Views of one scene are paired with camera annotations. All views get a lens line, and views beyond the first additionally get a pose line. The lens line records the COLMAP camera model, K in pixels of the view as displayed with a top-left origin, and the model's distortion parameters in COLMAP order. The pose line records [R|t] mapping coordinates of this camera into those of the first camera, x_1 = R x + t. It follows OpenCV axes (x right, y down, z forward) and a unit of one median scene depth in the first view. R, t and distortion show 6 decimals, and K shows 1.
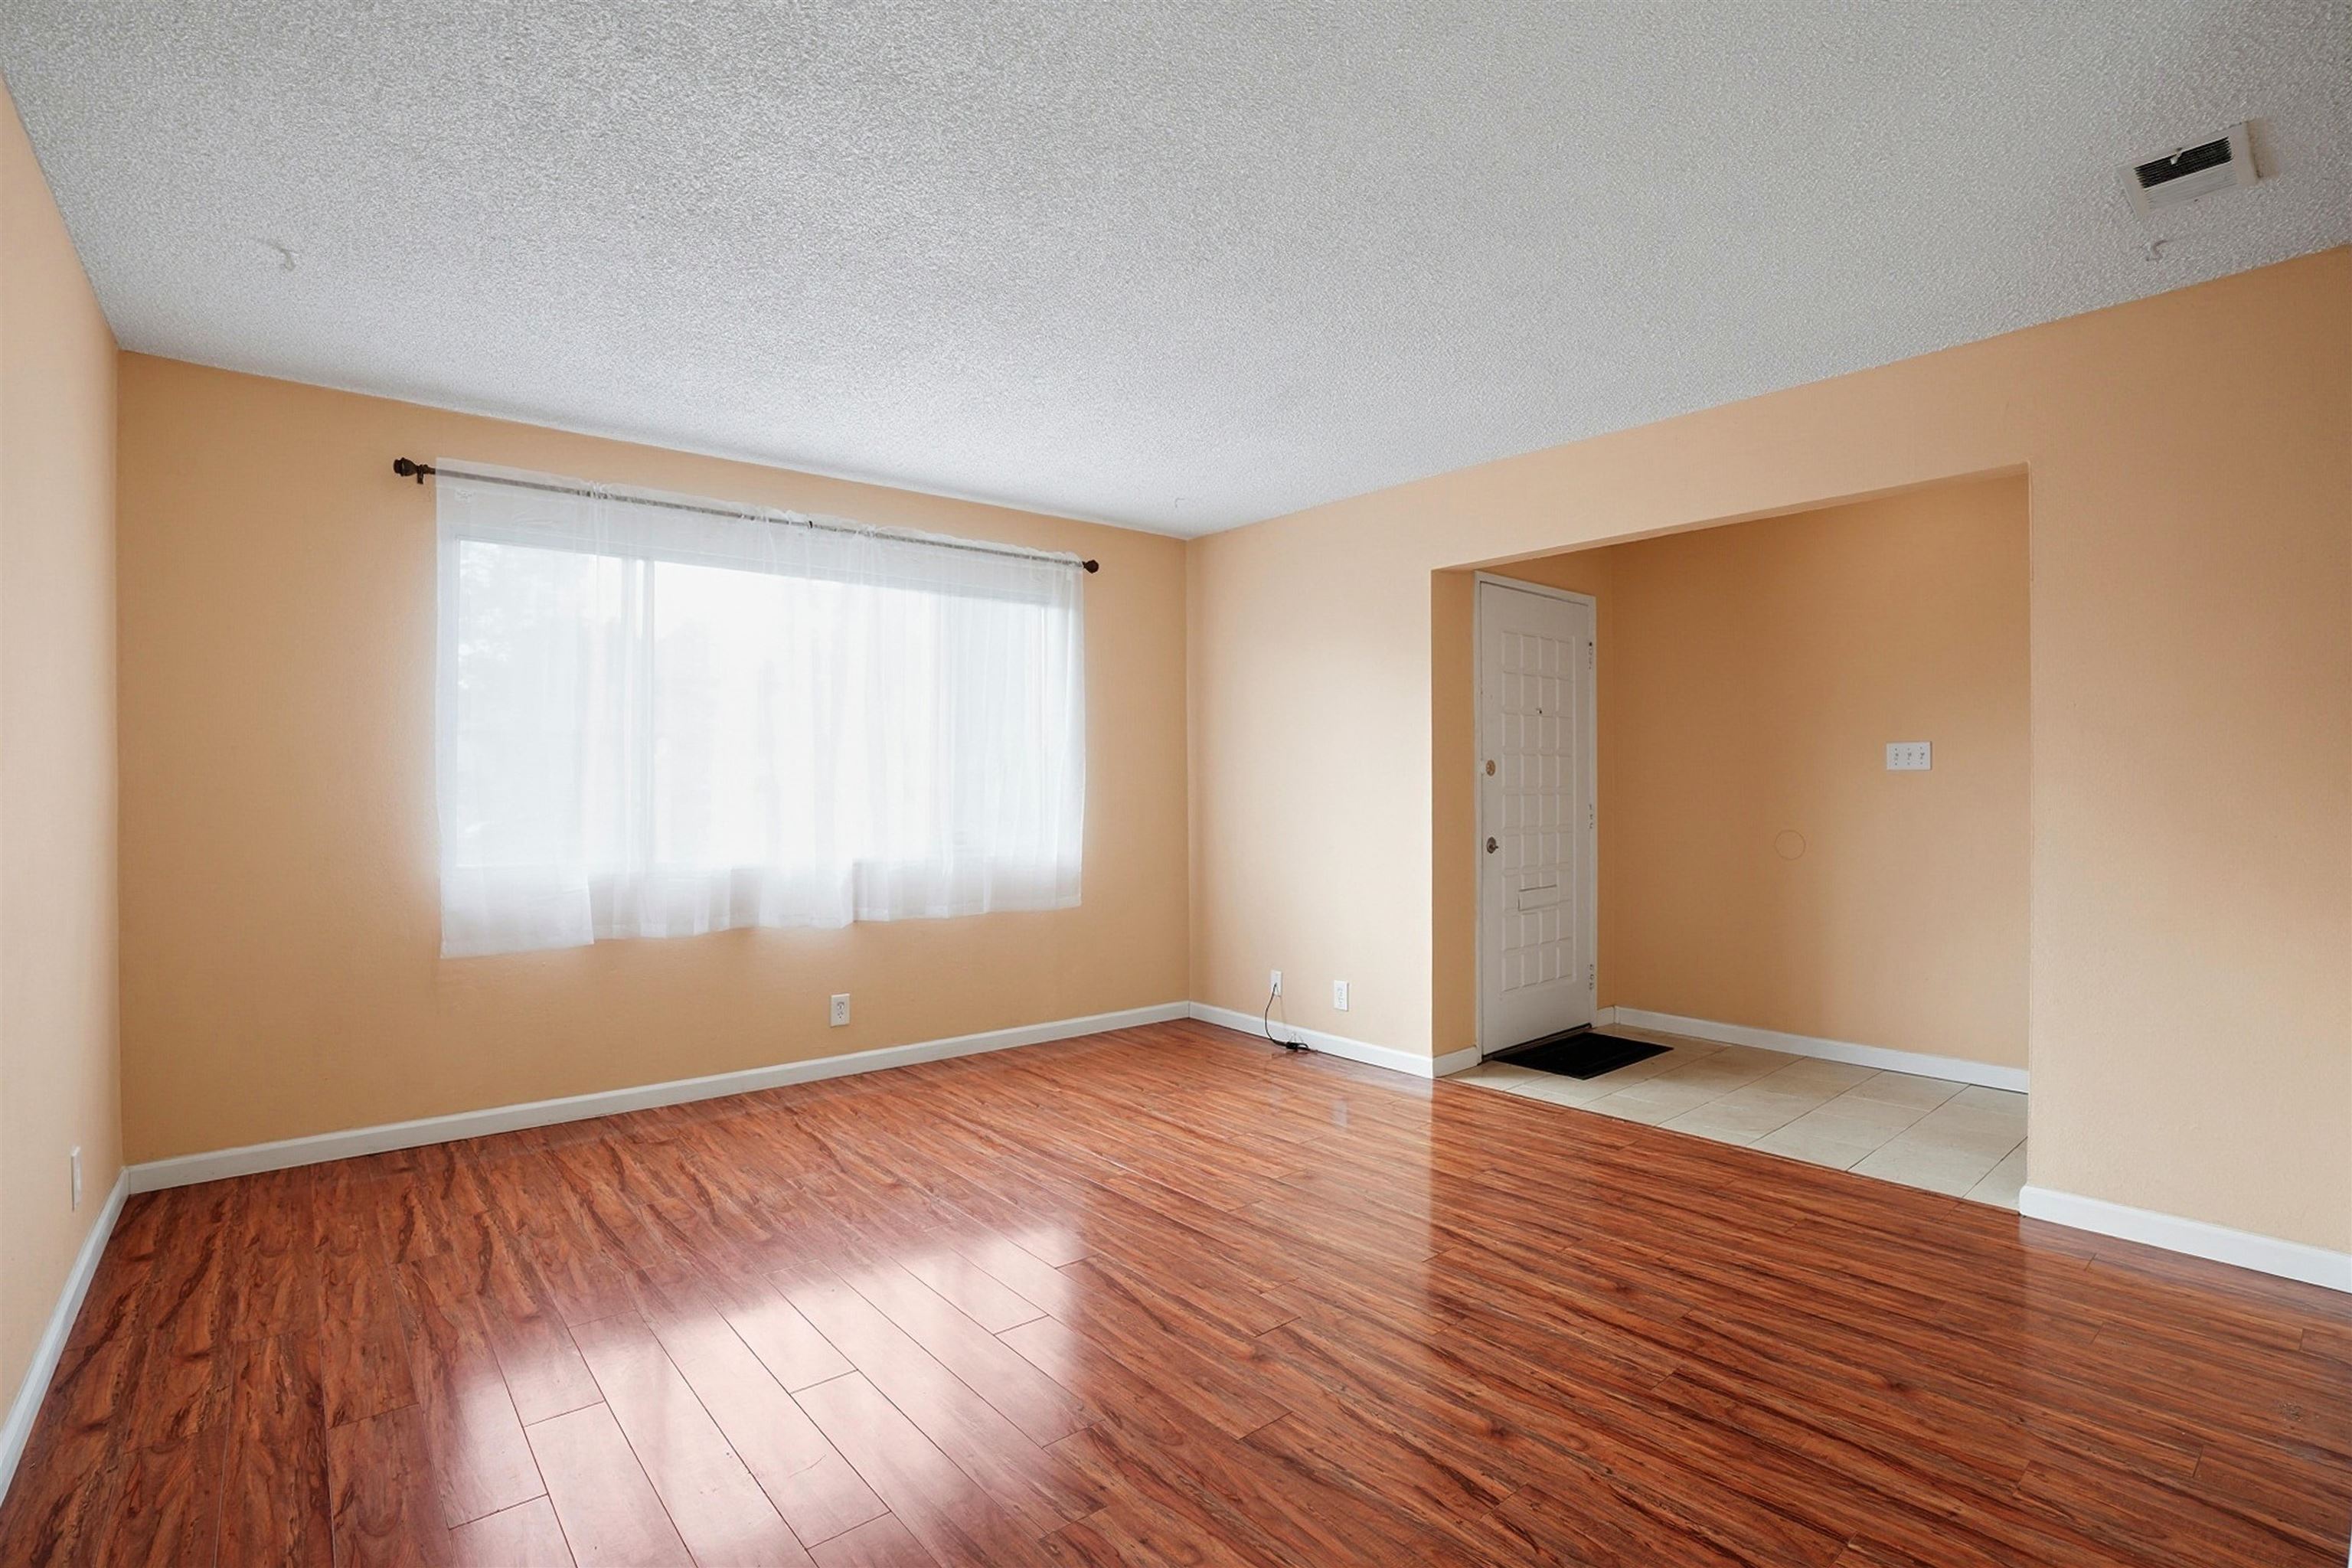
lens RADIAL K [[1098.4, 0, 1176.3], [0, 1098.4, 788.0], [0, 0, 1]] dist [-0.020157, 0.006007]
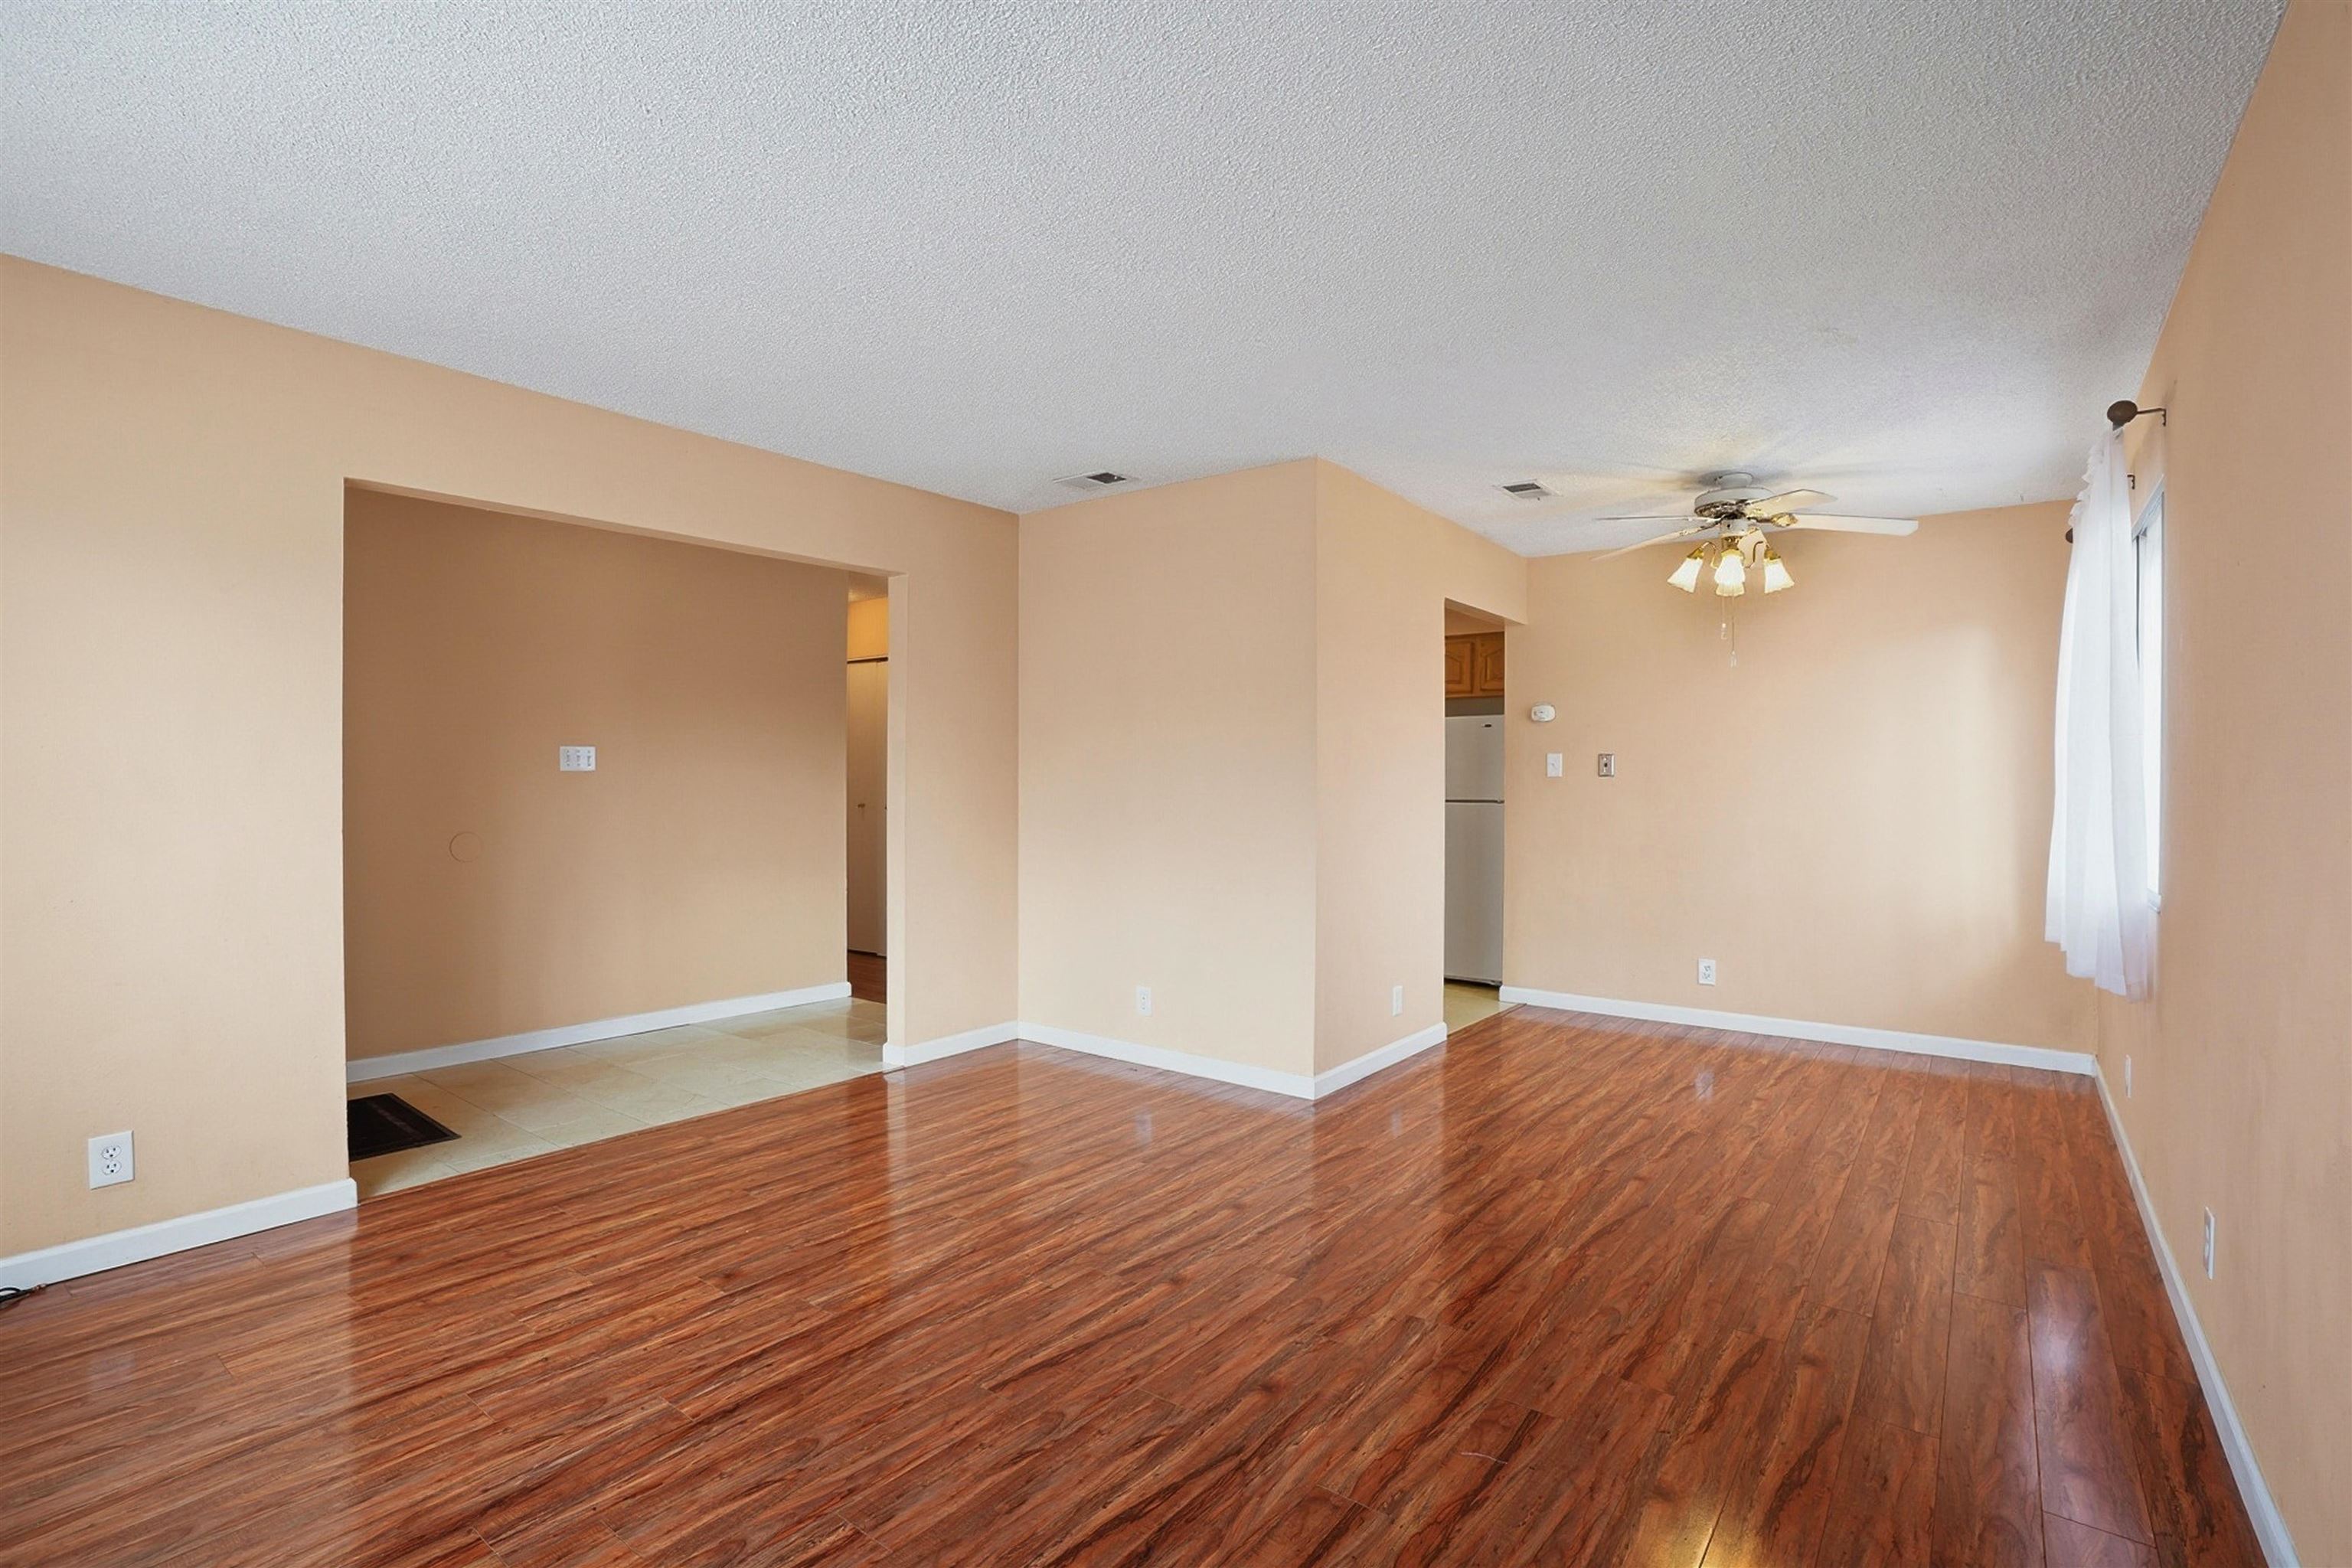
lens RADIAL K [[1098.4, 0, 1177.8], [0, 1098.4, 788.5], [0, 0, 1]] dist [-0.020157, 0.006007]
pose [[-0.218602, 0.003873, 0.975806, -0.692469], [-0.003995, 0.999980, -0.004864, 0.005849], [-0.975806, -0.004961, -0.218582, 0.825320]]
